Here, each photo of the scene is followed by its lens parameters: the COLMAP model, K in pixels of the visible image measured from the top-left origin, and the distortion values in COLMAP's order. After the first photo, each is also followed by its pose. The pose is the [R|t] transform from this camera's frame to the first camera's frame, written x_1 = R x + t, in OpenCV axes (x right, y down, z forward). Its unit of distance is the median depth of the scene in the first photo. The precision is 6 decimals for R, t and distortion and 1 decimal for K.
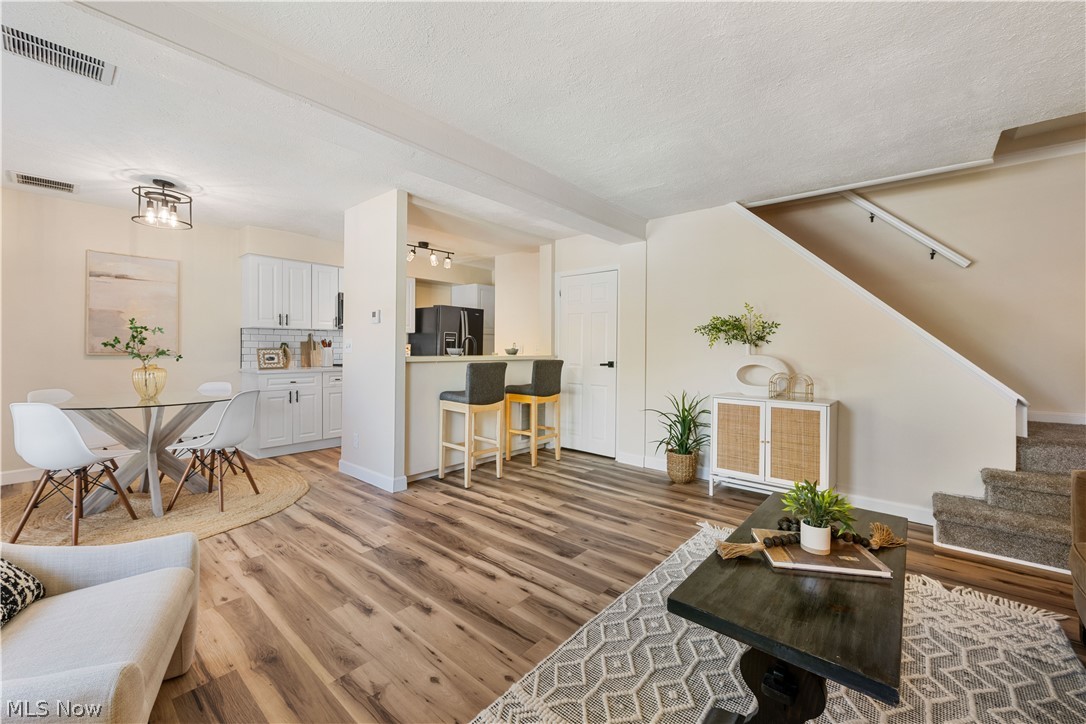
lens RADIAL K [[436.3, 0, 543.6], [0, 436.3, 351.8], [0, 0, 1]] dist [-0.001076, -0.000161]
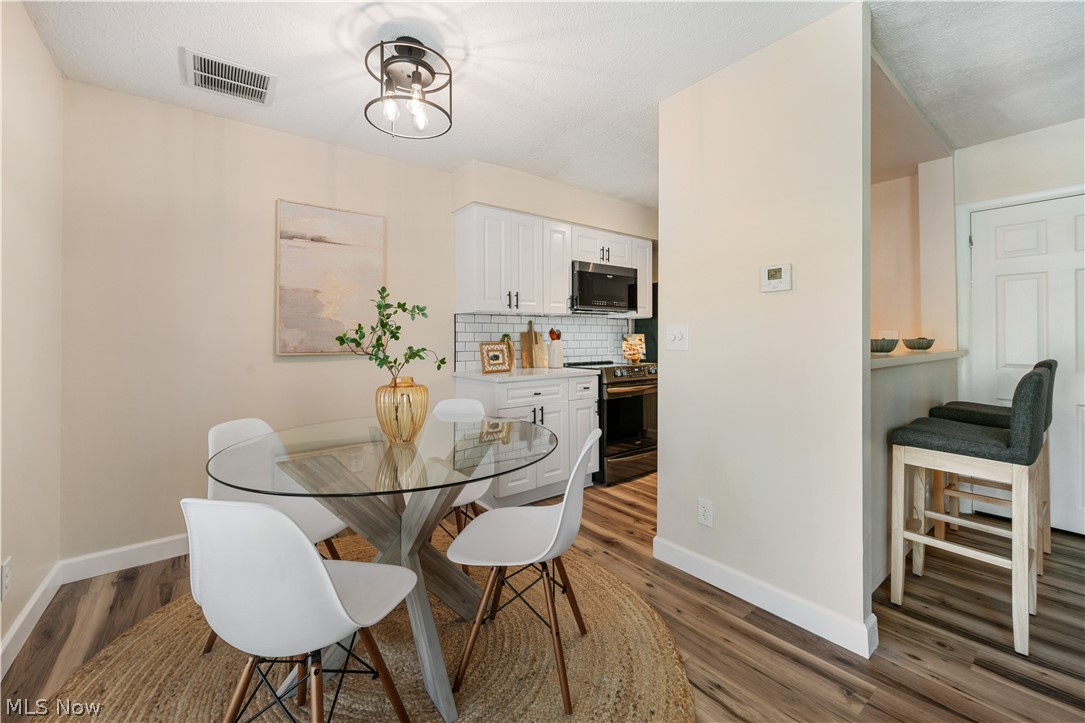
lens RADIAL K [[436.1, 0, 540.7], [0, 436.1, 335.5], [0, 0, 1]] dist [0.000311, 0.000259]
pose [[0.979677, -0.013271, -0.200143, -0.619767], [0.010393, 0.999827, -0.015421, -0.011183], [0.200313, 0.013027, 0.979645, 0.508943]]
